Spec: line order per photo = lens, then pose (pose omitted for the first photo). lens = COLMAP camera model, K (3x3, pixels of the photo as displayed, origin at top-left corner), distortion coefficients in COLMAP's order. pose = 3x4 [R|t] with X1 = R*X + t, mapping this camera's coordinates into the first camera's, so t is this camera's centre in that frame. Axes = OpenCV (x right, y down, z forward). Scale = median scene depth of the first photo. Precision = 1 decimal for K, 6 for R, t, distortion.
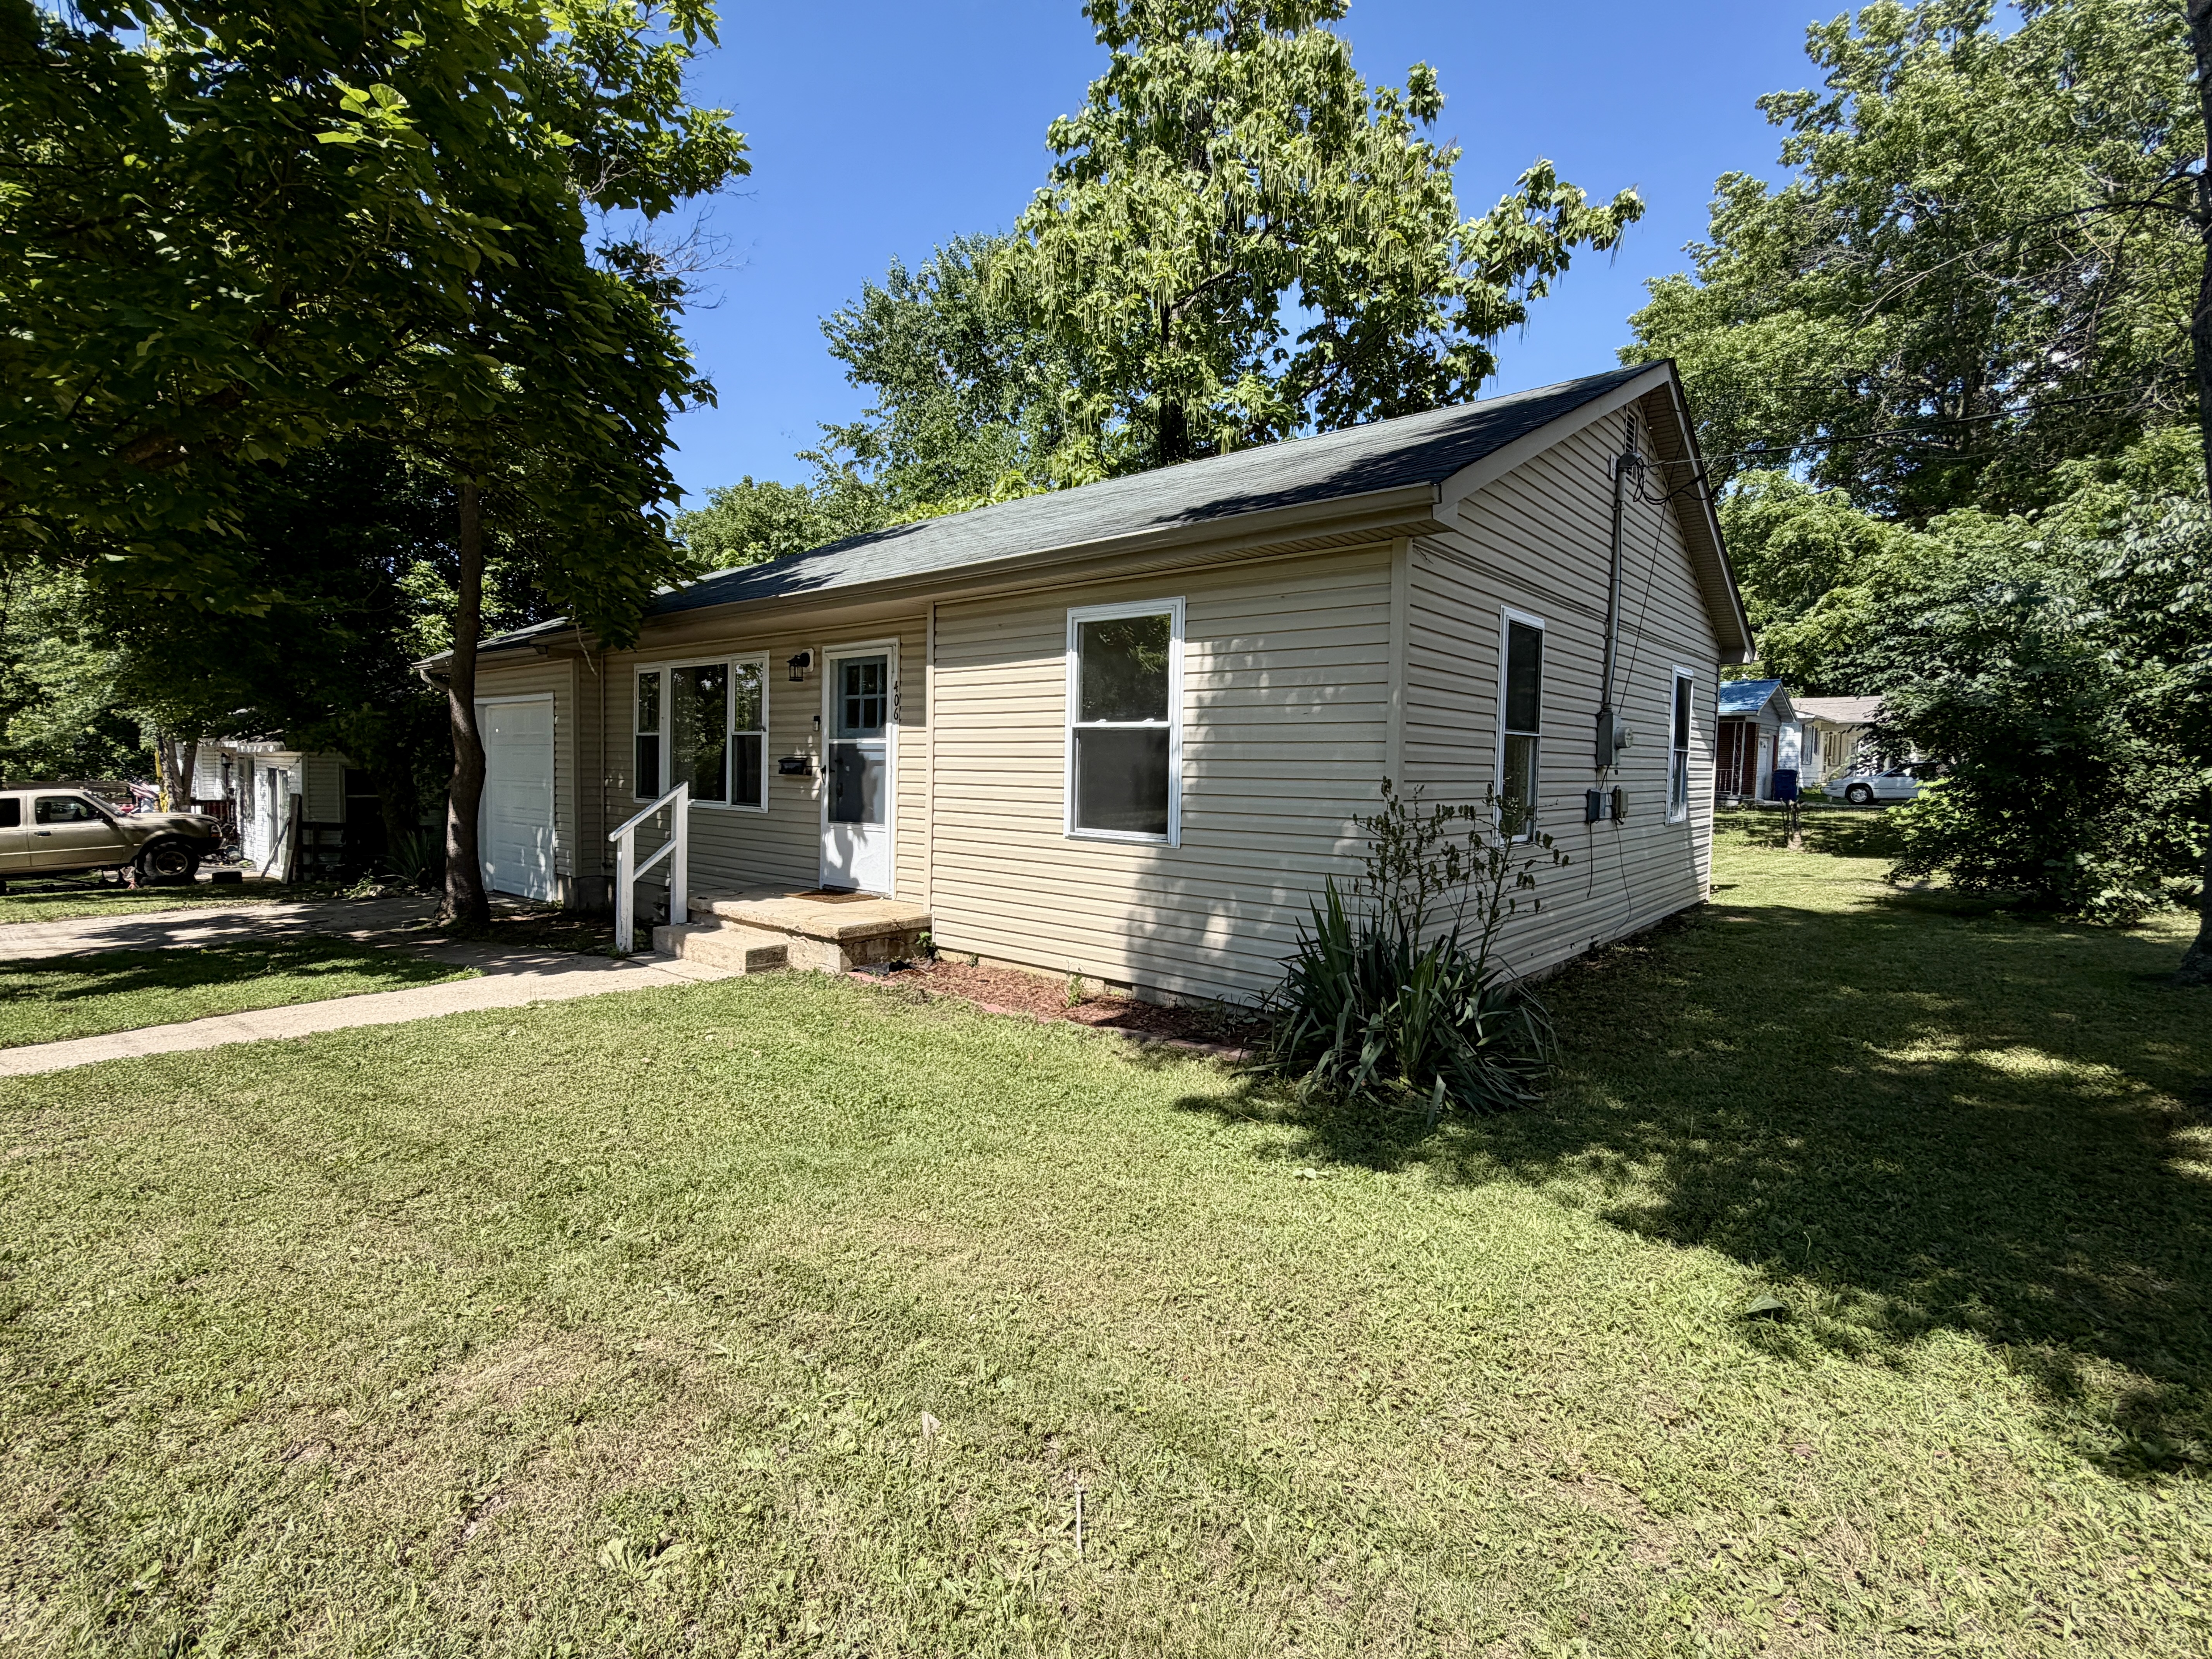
lens RADIAL K [[1088.2, 0, 1103.2], [0, 1088.2, 818.4], [0, 0, 1]] dist [-0.001483, -0.000145]
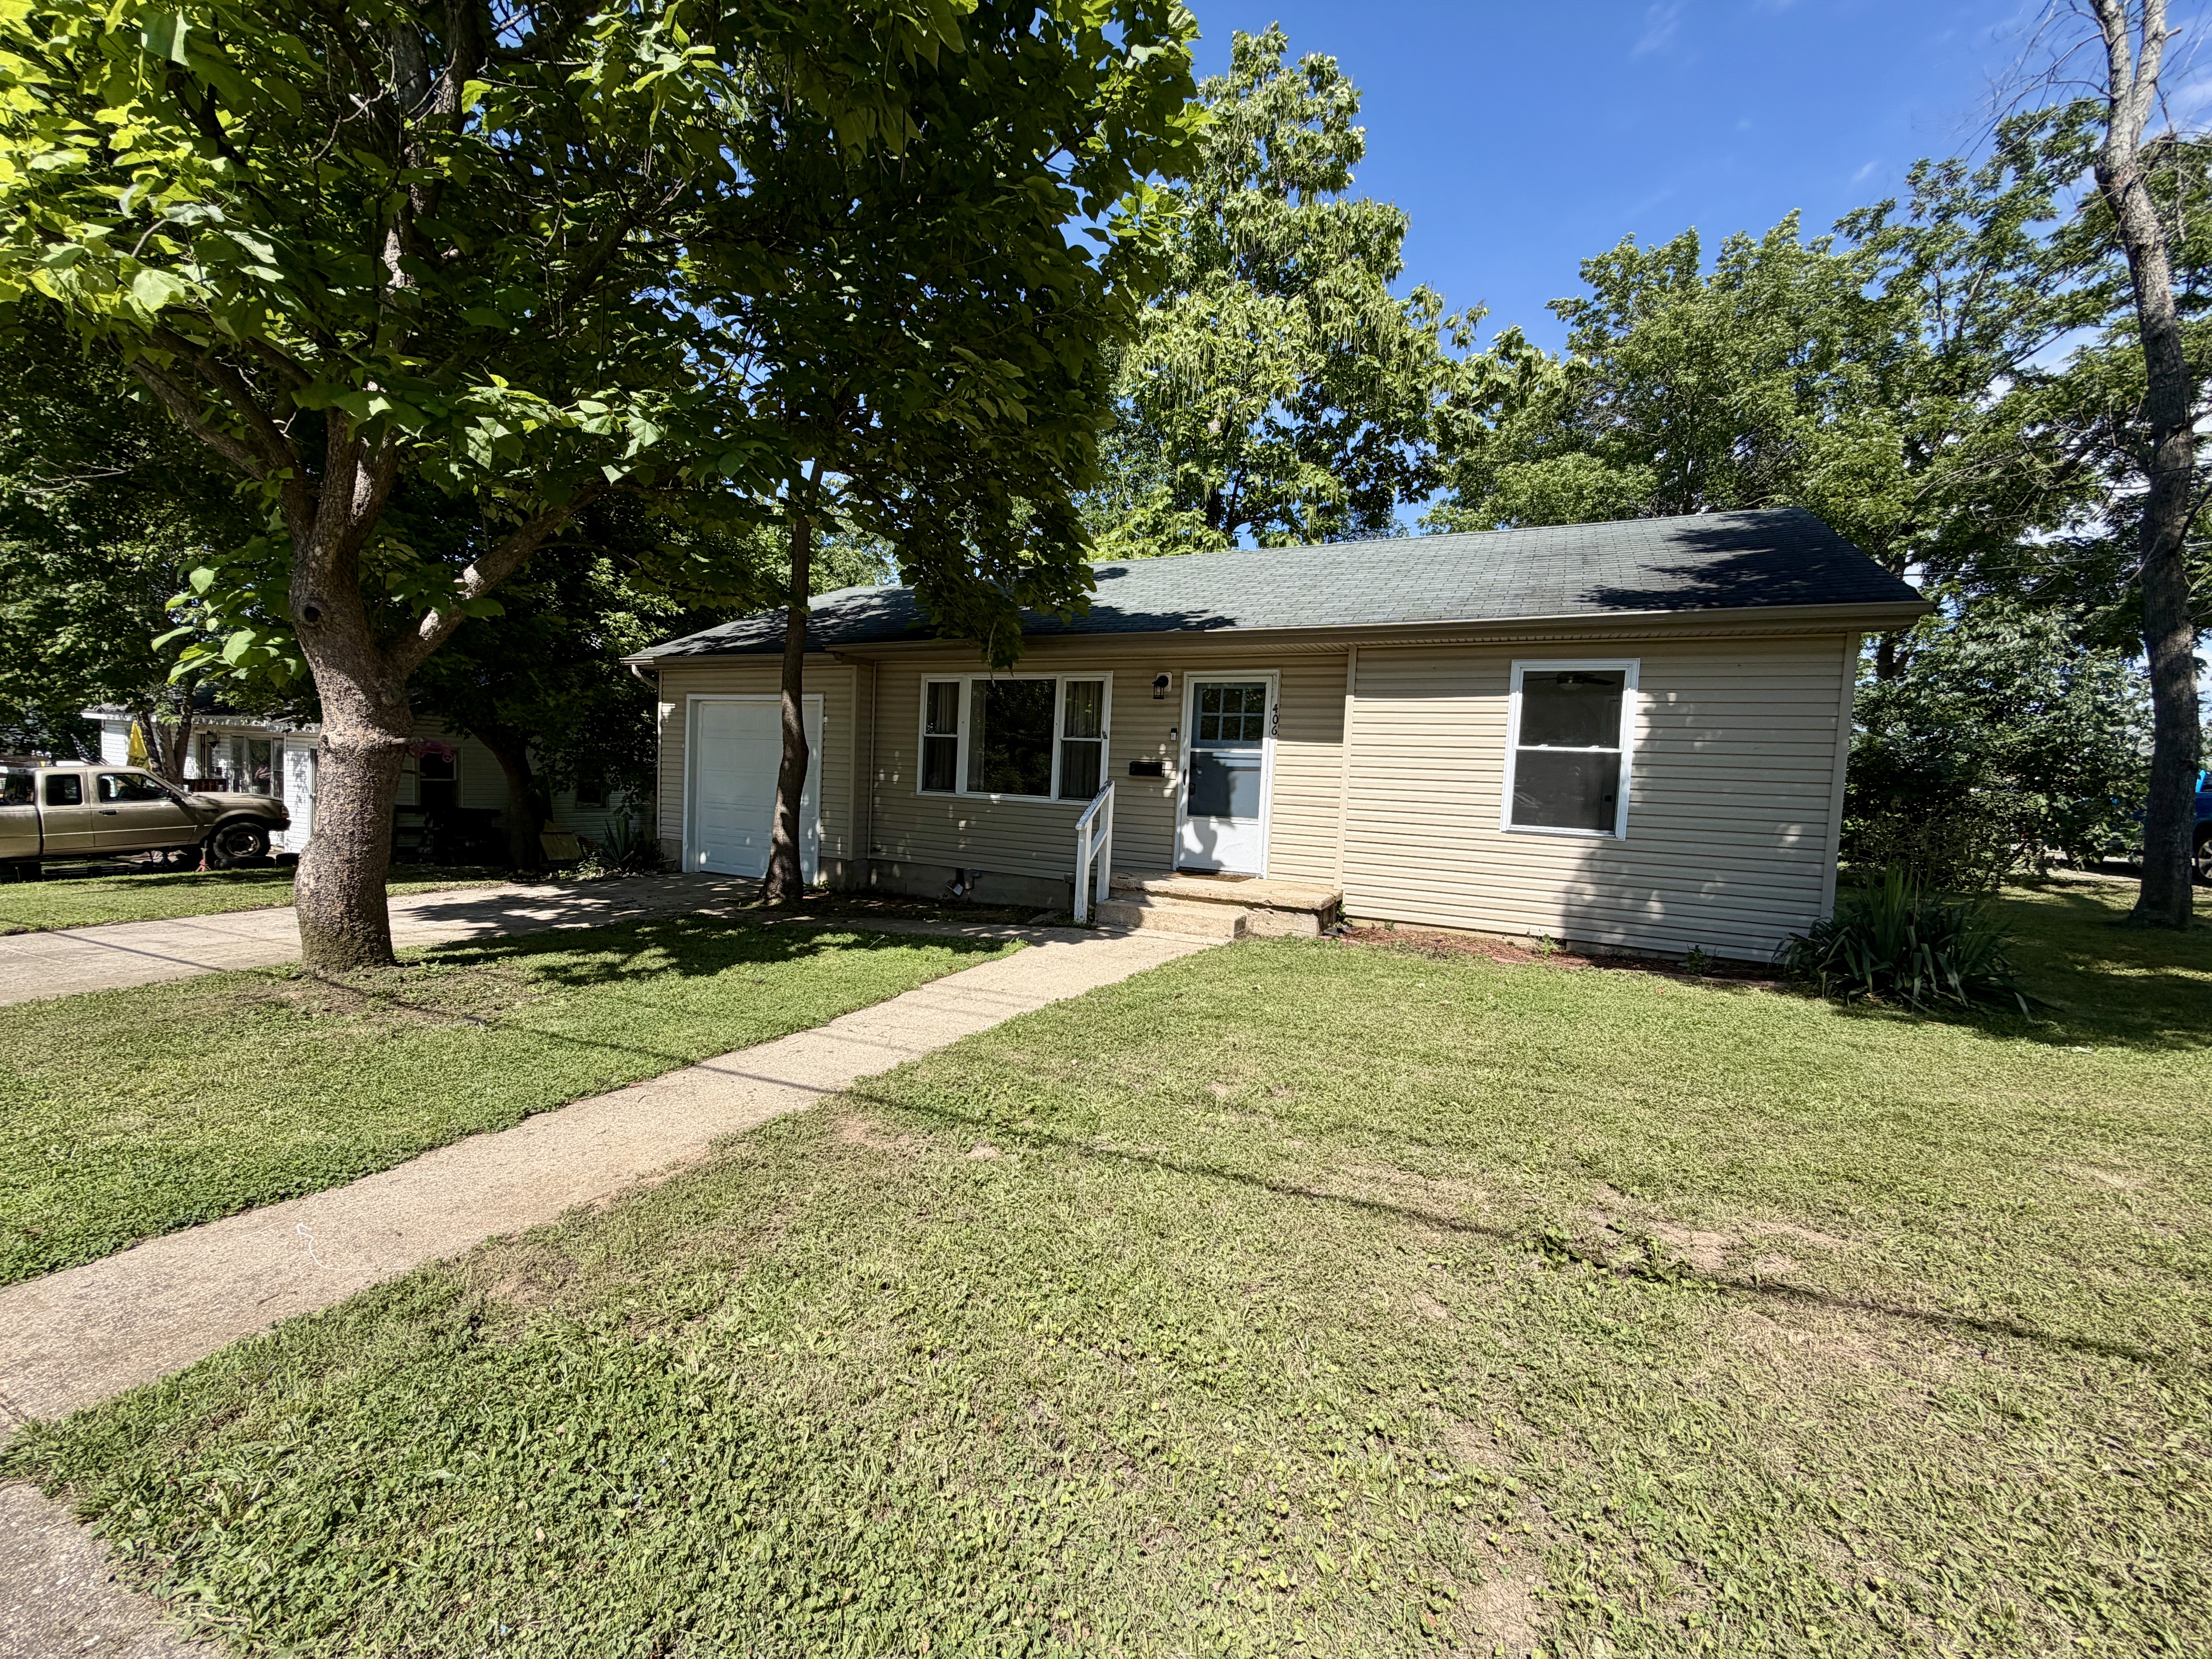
lens RADIAL K [[881.9, 0, 1098.9], [0, 881.9, 825.9], [0, 0, 1]] dist [0.000577, -0.000270]
pose [[0.969630, 0.006775, 0.244481, -0.690424], [-0.012774, 0.999655, 0.022961, -0.007283], [-0.244241, -0.025386, 0.969382, 0.065490]]
